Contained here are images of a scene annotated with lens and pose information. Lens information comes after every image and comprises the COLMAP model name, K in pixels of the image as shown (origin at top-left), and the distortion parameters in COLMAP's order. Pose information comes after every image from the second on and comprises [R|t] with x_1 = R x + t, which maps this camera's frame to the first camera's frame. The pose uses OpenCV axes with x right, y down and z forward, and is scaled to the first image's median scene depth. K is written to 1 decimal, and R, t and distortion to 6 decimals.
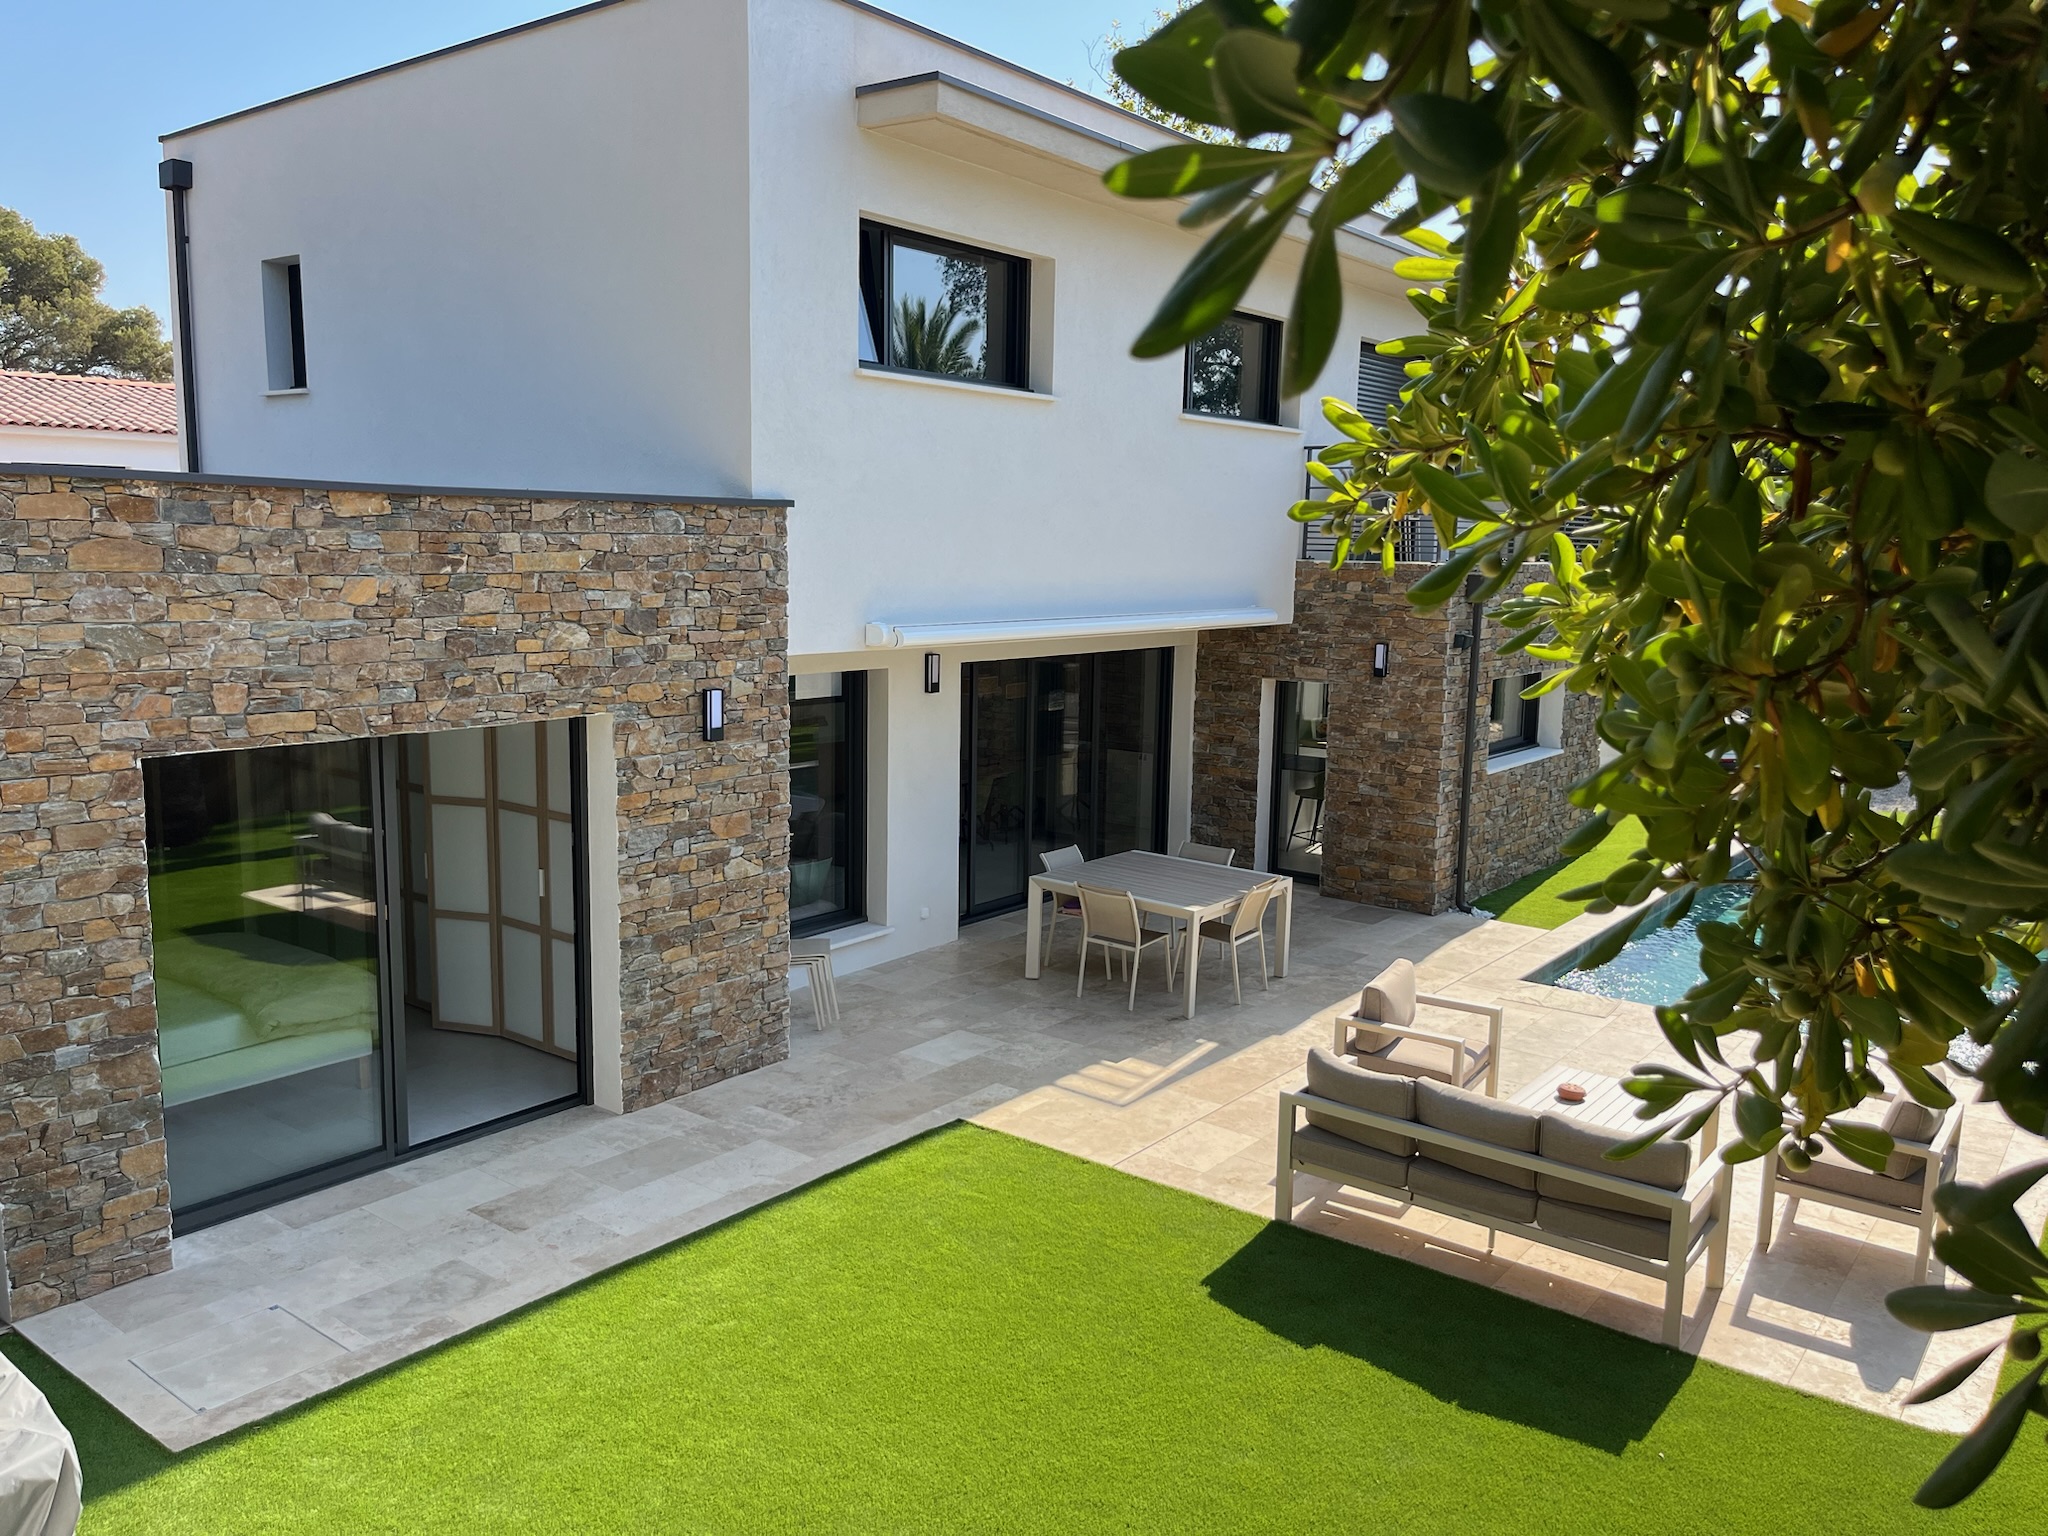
lens RADIAL K [[1553.6, 0, 1034.3], [0, 1553.6, 765.4], [0, 0, 1]] dist [0.051626, -0.072130]
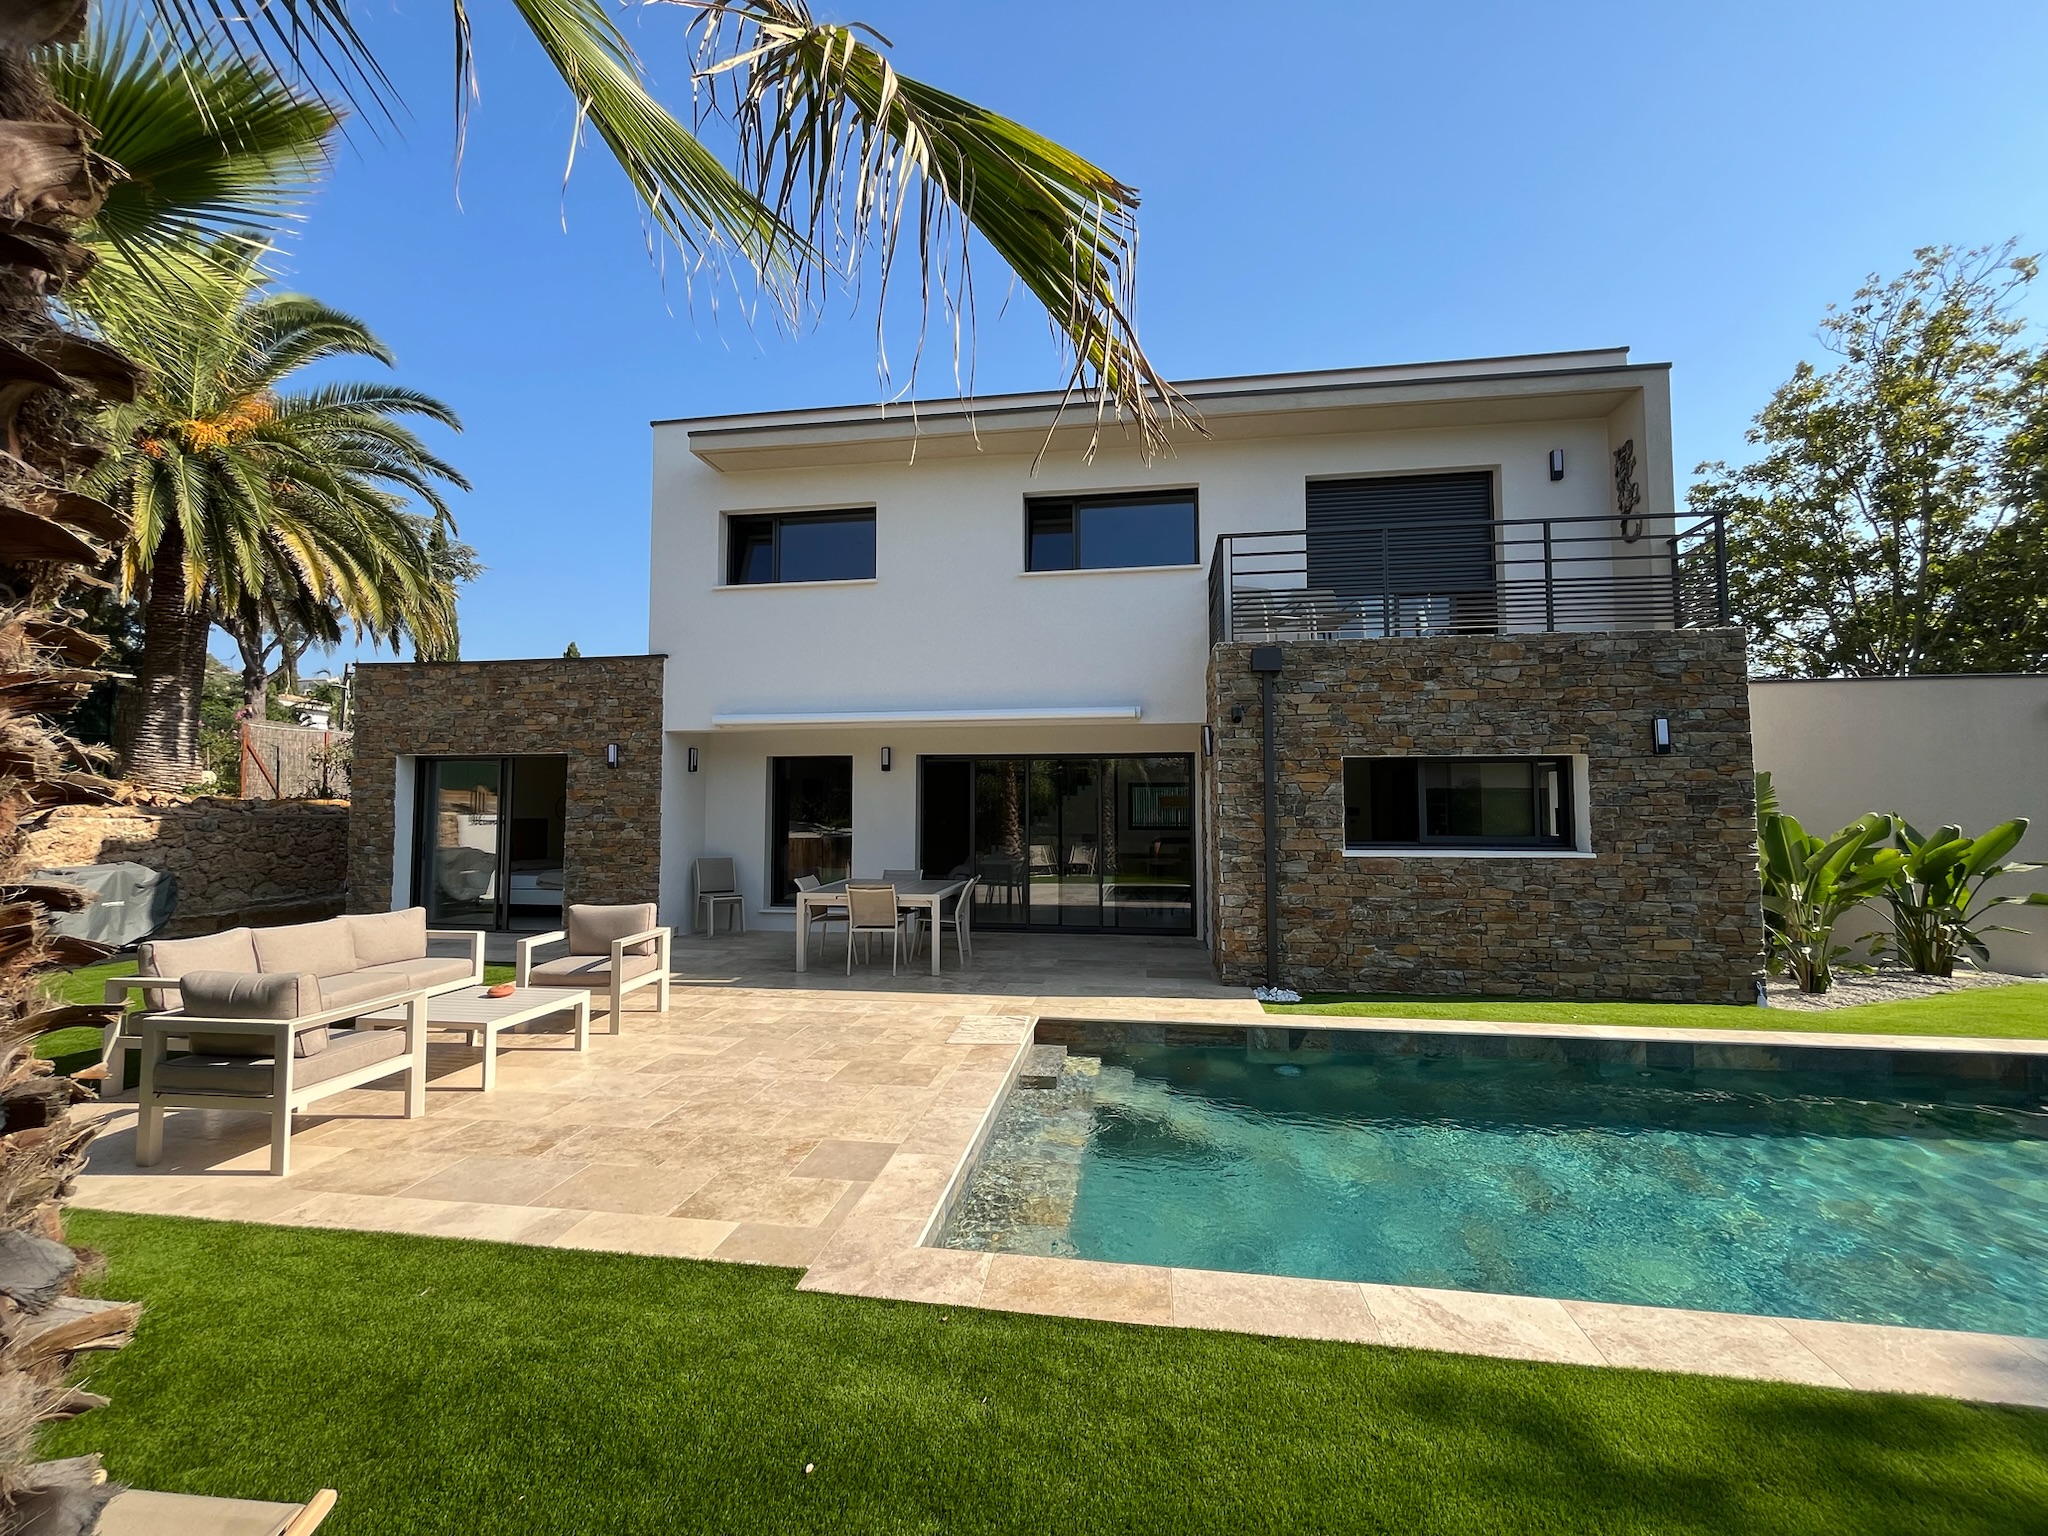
lens RADIAL K [[831.1, 0, 1024.2], [0, 831.1, 764.7], [0, 0, 1]] dist [-0.003312, -0.000277]
pose [[0.483619, -0.069049, -0.872551, 1.056823], [-0.116871, 0.982863, -0.142554, 0.075085], [0.867441, 0.170917, 0.467261, 0.966832]]
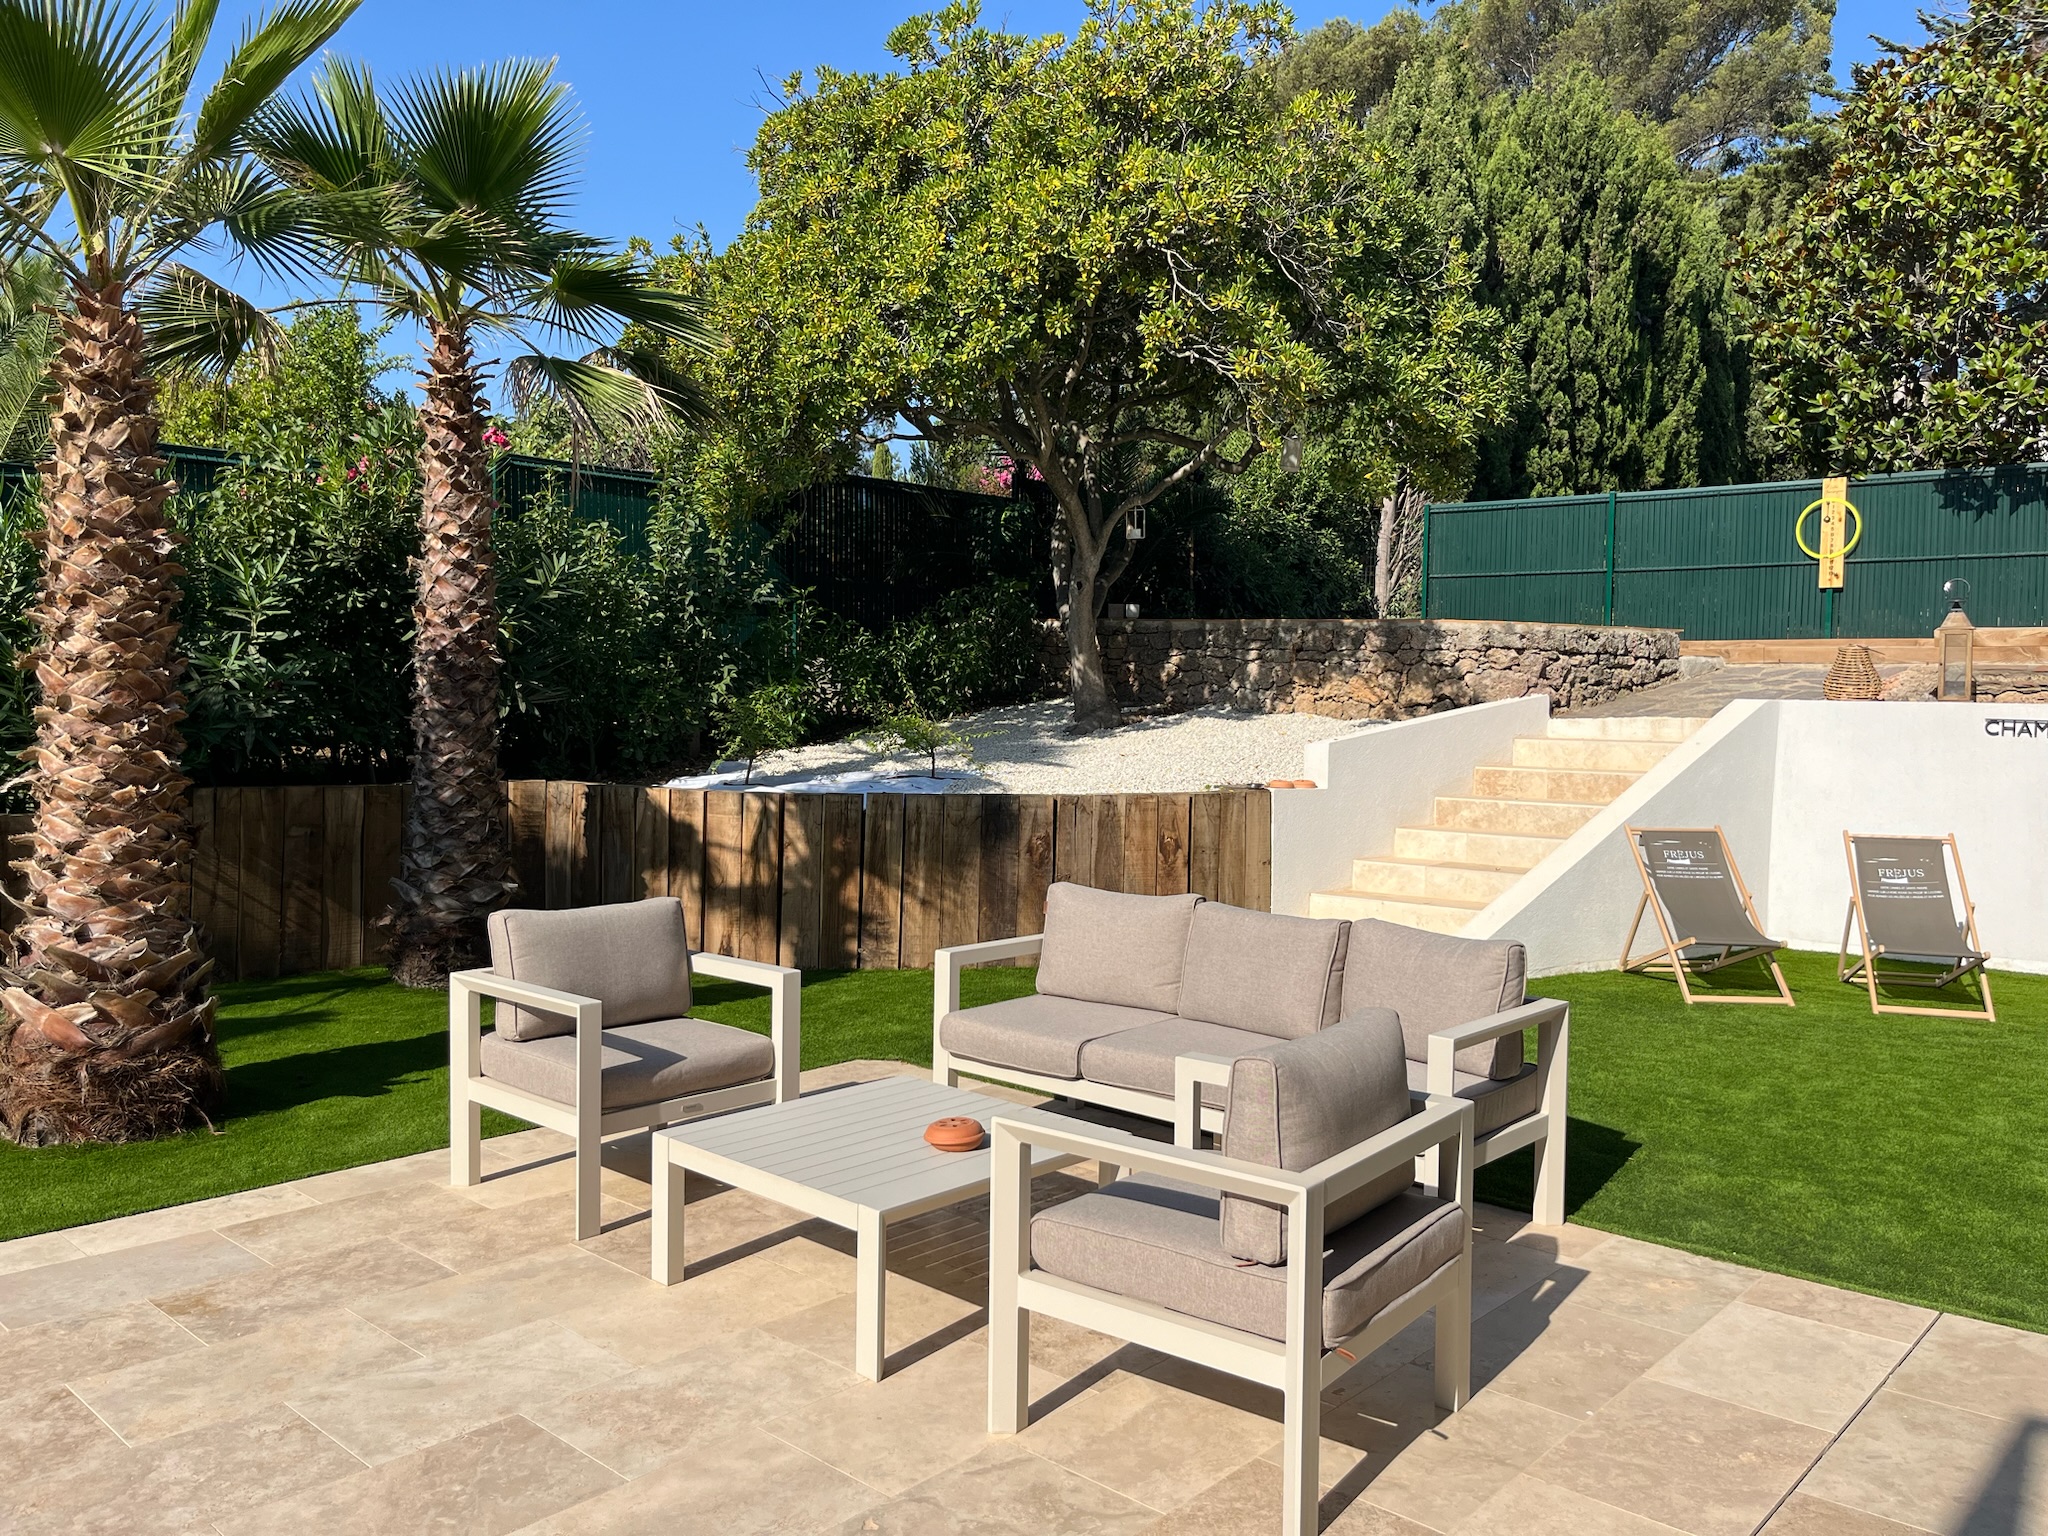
lens RADIAL K [[1553.6, 0, 1023.4], [0, 1553.6, 768.3], [0, 0, 1]] dist [0.051626, -0.072130]
pose [[-0.995482, -0.038153, 0.086943, 0.254320], [-0.020455, 0.980387, 0.196017, 0.004958], [-0.092716, 0.193353, -0.976739, 1.367040]]
